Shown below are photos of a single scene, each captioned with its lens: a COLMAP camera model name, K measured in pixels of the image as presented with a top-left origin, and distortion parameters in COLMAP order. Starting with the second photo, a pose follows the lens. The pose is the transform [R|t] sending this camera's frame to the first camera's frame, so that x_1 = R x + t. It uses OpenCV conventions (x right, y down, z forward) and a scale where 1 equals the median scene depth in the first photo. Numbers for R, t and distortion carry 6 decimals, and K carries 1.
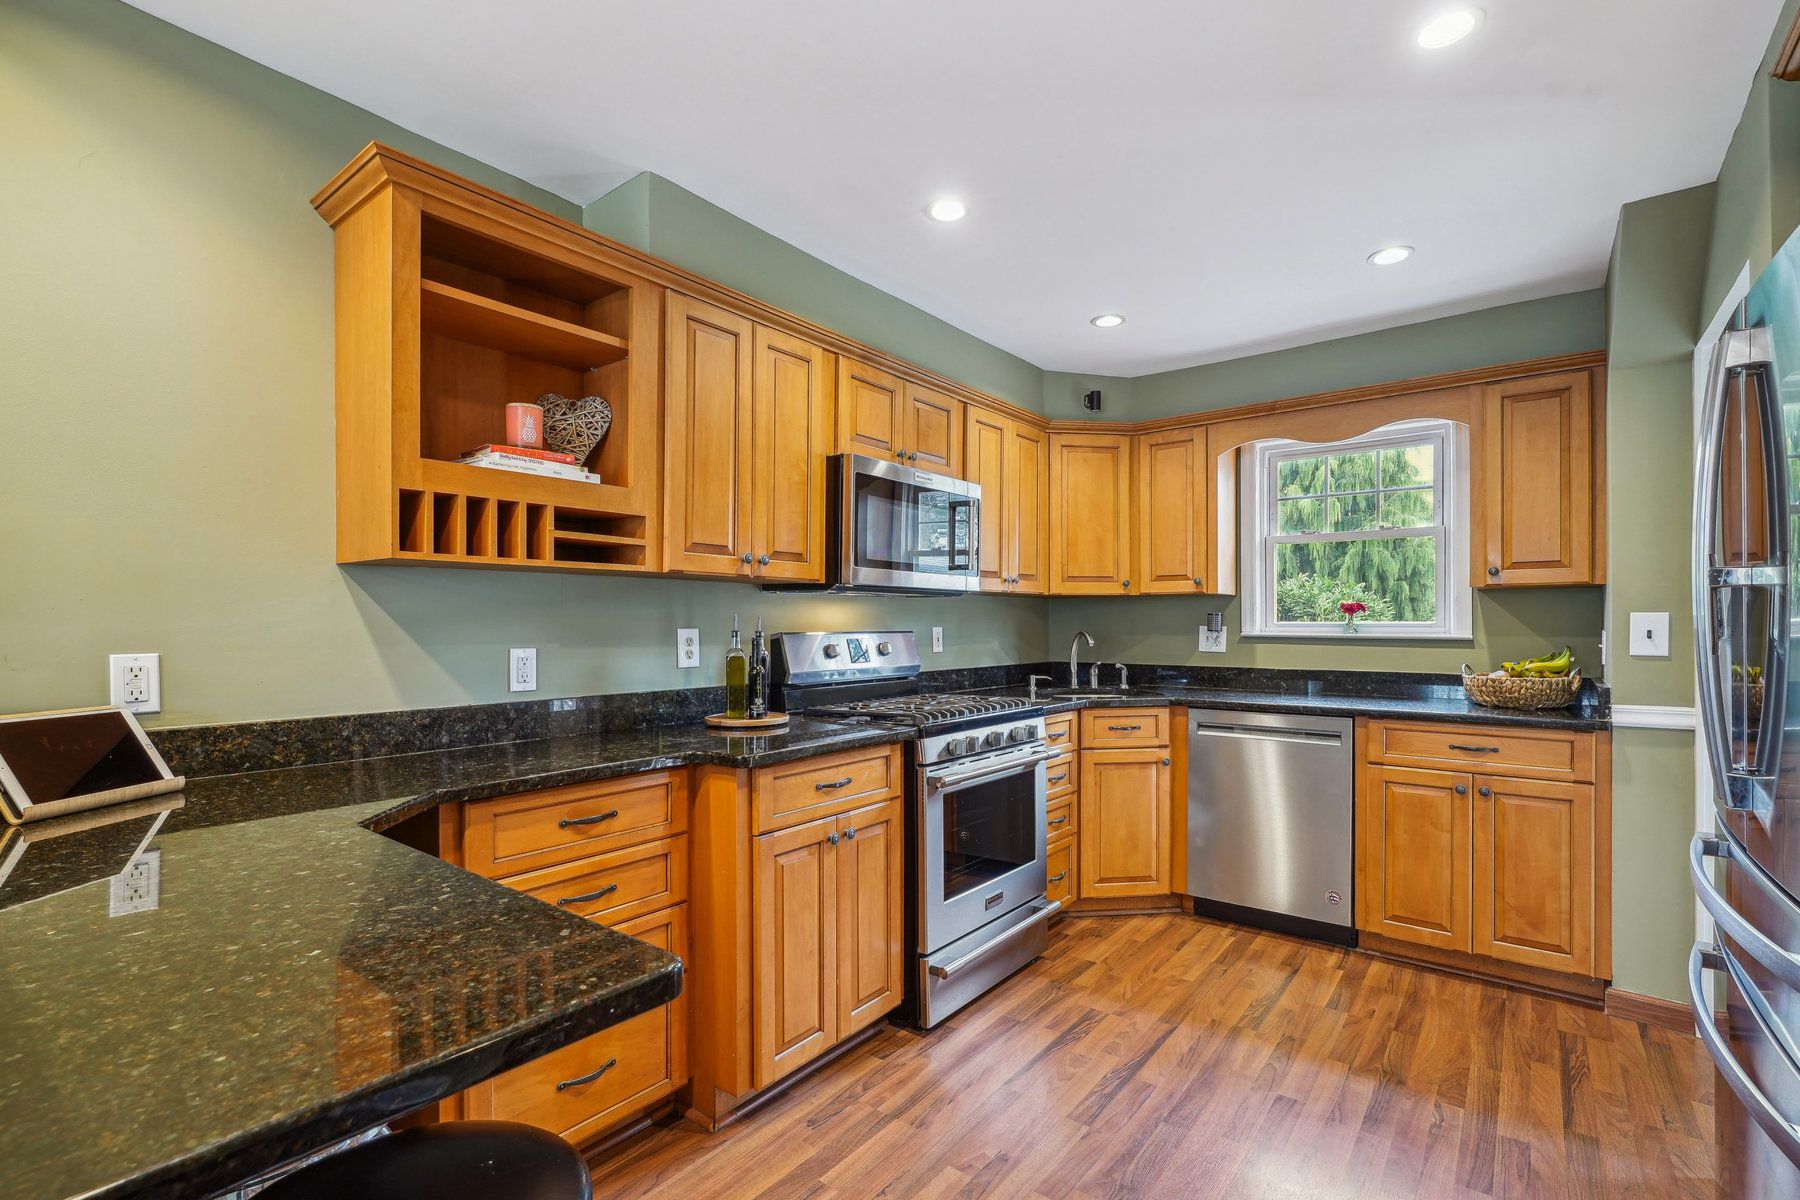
lens RADIAL K [[824.6, 0, 891.8], [0, 824.6, 621.5], [0, 0, 1]] dist [-0.003953, -0.000116]
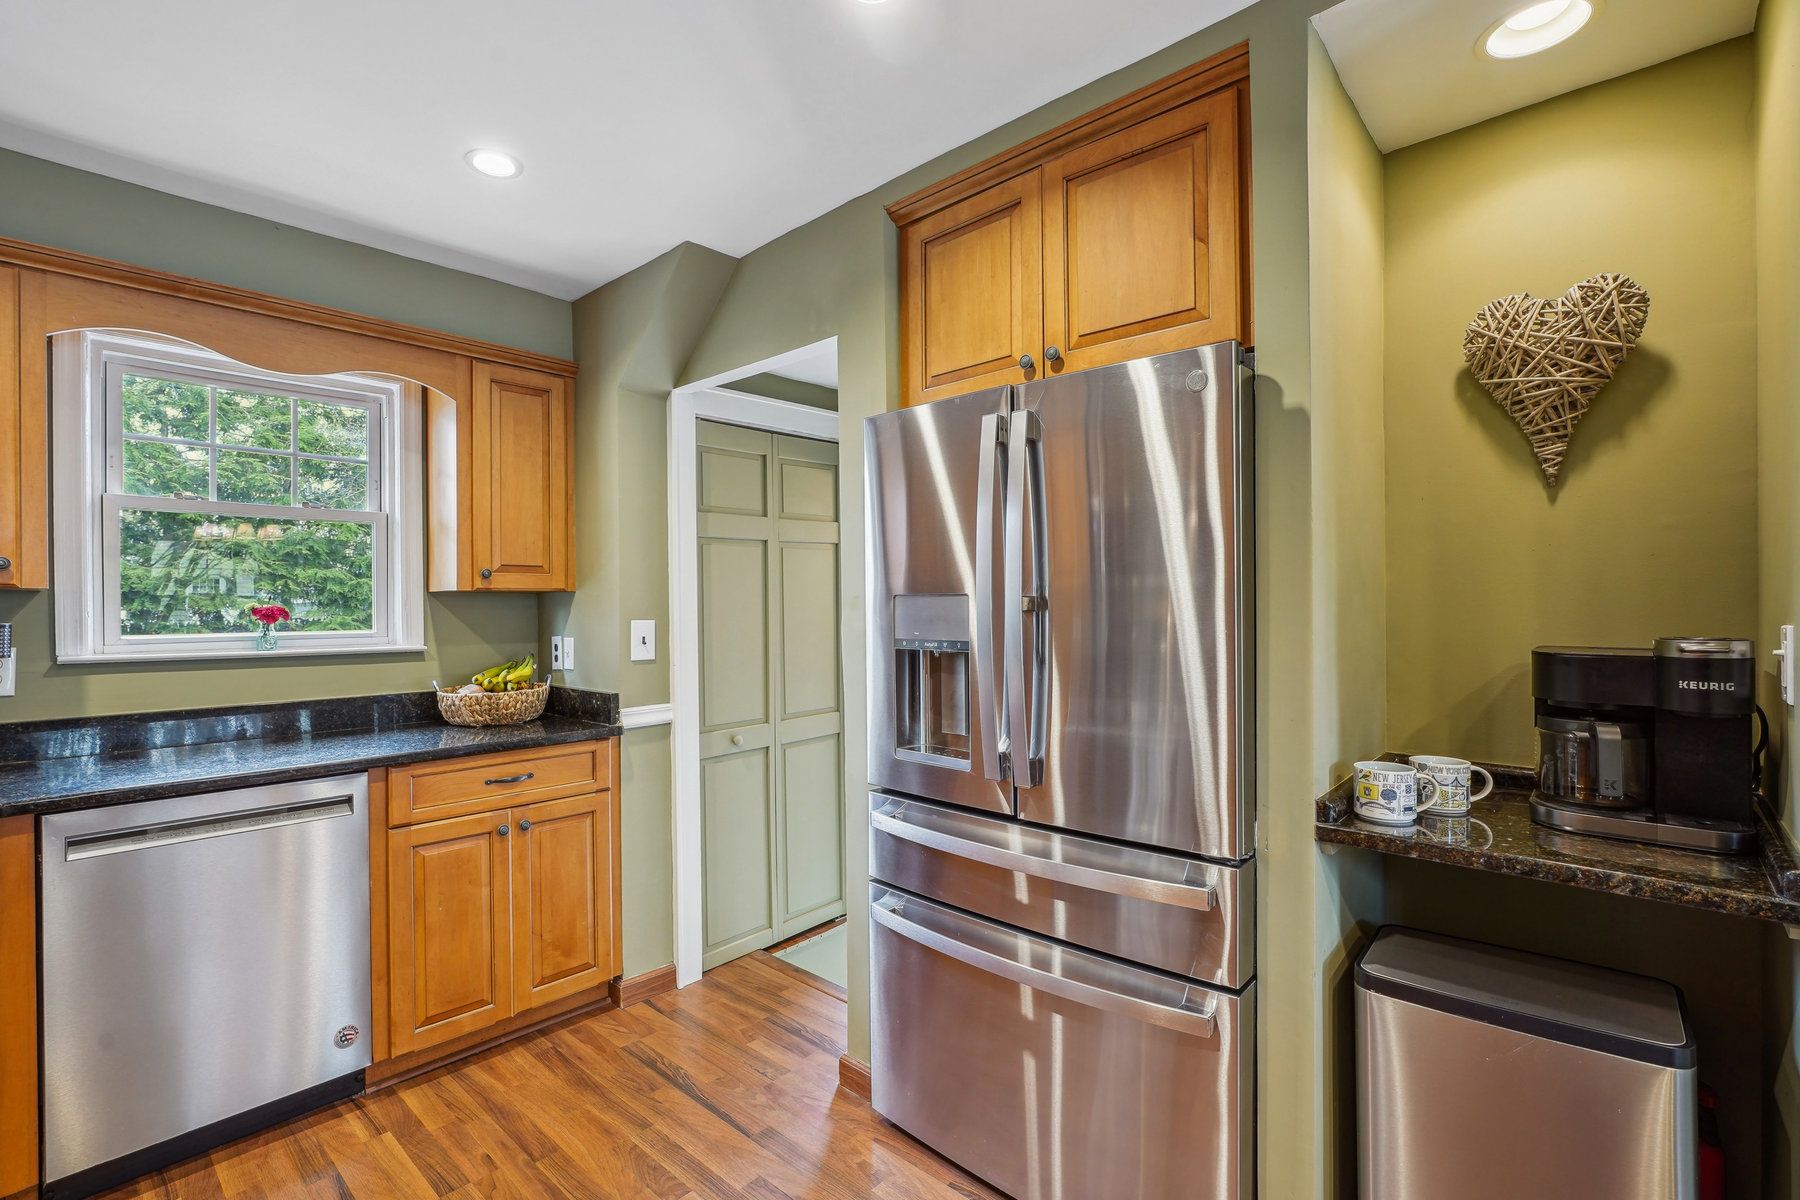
lens RADIAL K [[821.1, 0, 891.8], [0, 821.1, 605.0], [0, 0, 1]] dist [-0.002849, 0.000110]
pose [[0.079958, 0.000915, 0.996798, -0.123374], [0.005431, 0.999984, -0.001354, -0.025773], [-0.996783, 0.005522, 0.079952, 0.527557]]
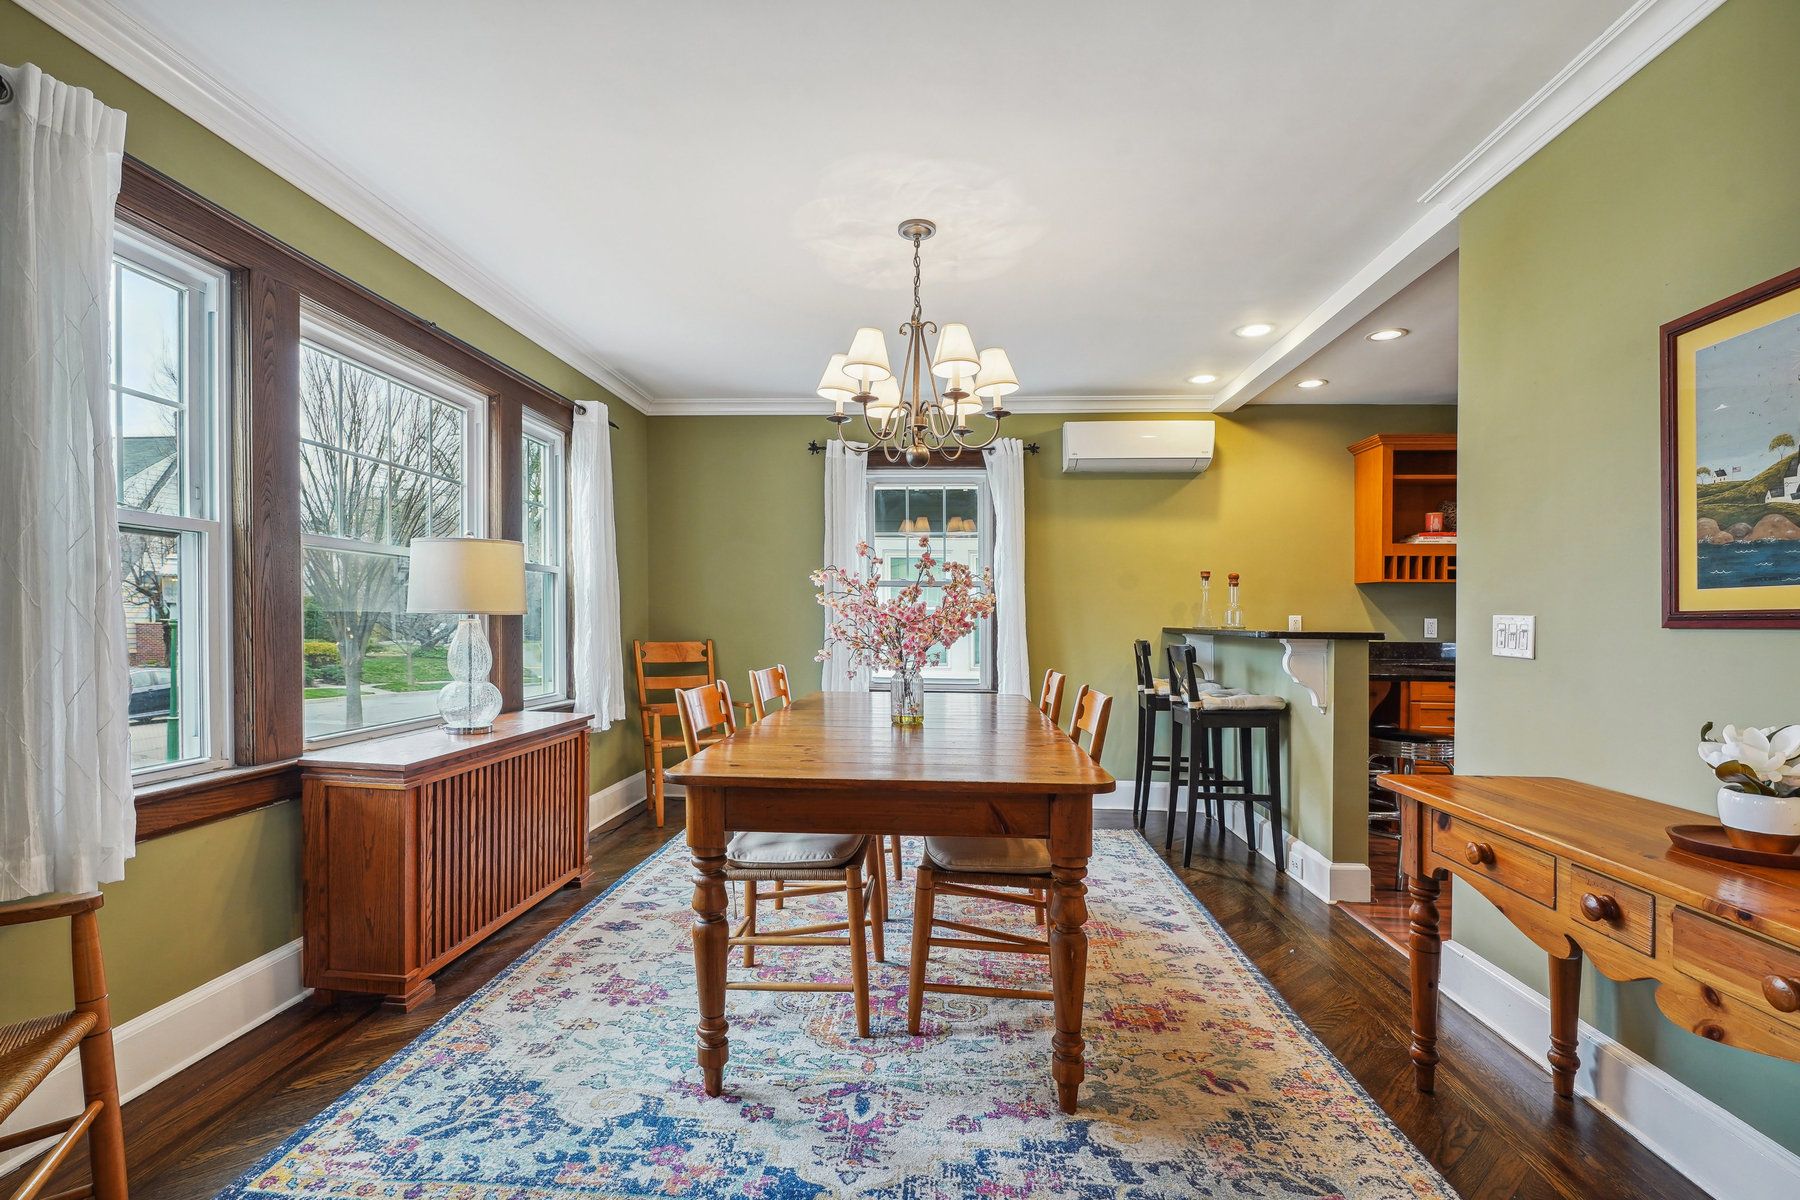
lens RADIAL K [[834.5, 0, 904.5], [0, 834.5, 626.1], [0, 0, 1]] dist [-0.002609, -0.000093]
pose [[0.583437, 0.008011, -0.812119, 0.410602], [-0.001986, 0.999962, 0.008437, 0.028323], [0.812156, -0.003310, 0.583431, -1.093292]]
